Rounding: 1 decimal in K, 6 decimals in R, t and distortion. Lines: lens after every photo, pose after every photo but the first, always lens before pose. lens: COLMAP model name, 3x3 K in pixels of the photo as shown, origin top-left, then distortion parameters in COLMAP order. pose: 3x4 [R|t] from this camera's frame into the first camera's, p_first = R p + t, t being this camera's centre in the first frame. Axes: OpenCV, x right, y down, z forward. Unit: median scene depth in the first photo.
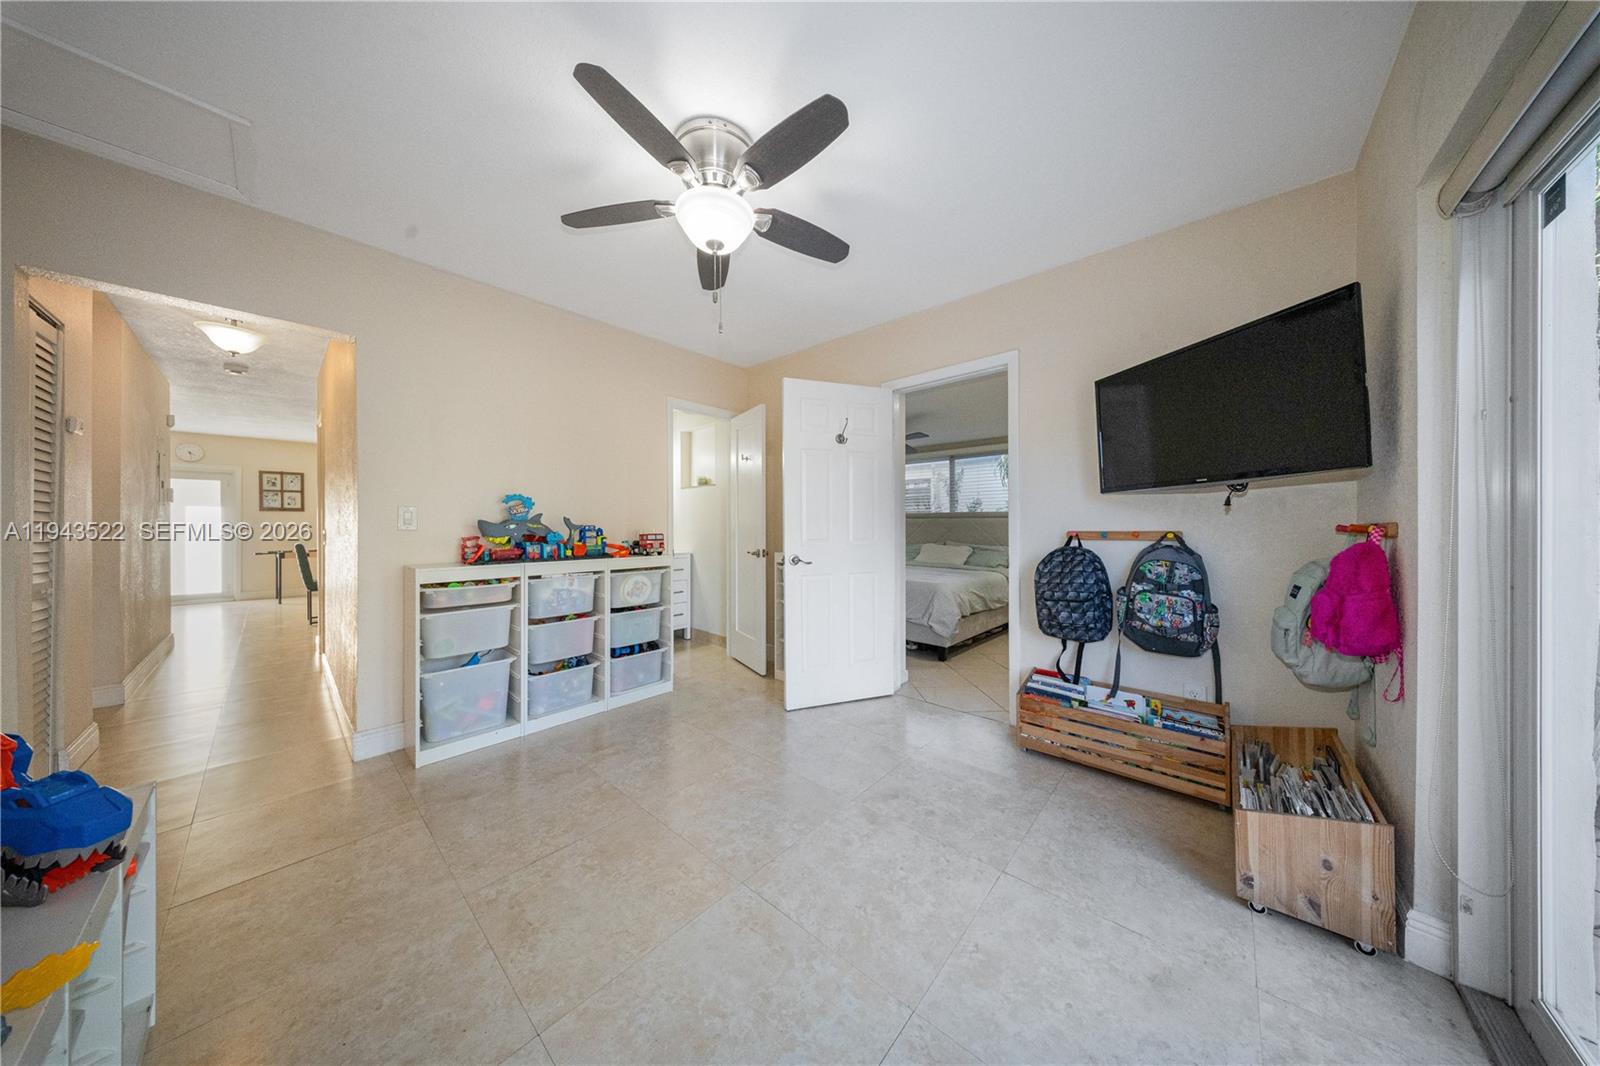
lens RADIAL K [[471.9, 0, 801.3], [0, 471.9, 525.0], [0, 0, 1]] dist [-0.001939, -0.000062]
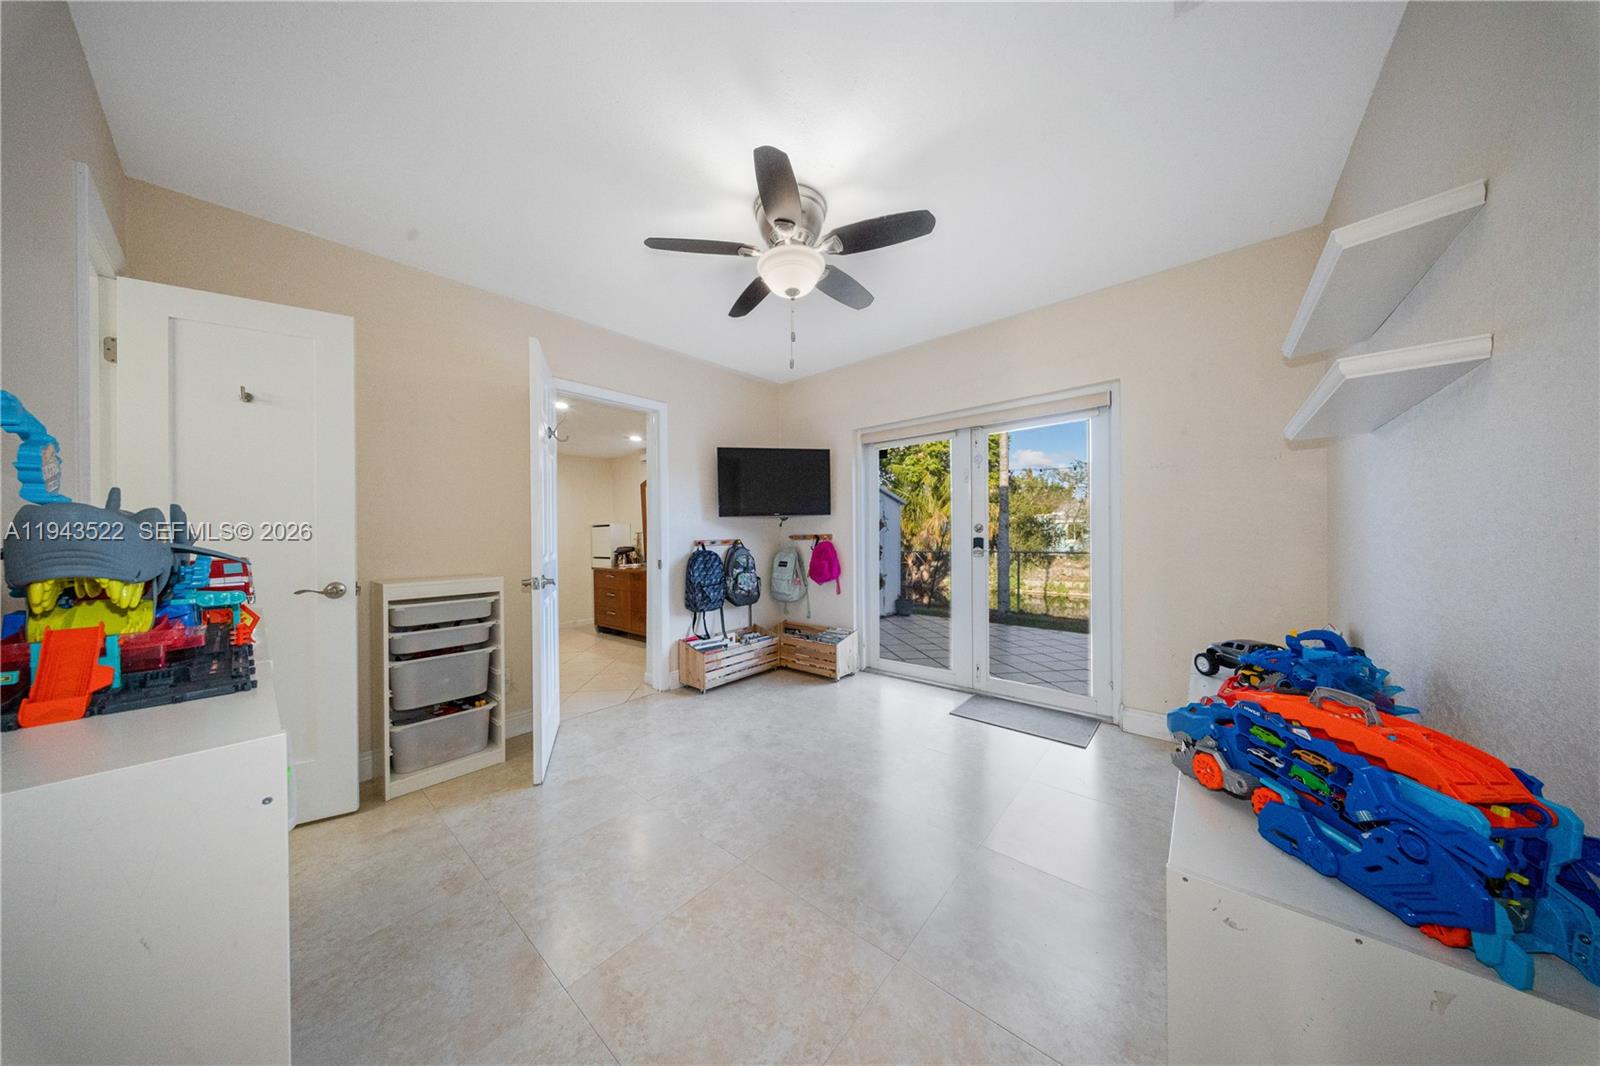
lens RADIAL K [[471.9, 0, 802.8], [0, 471.9, 537.0], [0, 0, 1]] dist [-0.001939, -0.000062]
pose [[-0.029859, 0.003114, 0.999549, -1.042680], [0.012444, 0.999919, -0.002744, 0.012194], [-0.999477, 0.012357, -0.029896, 0.789125]]
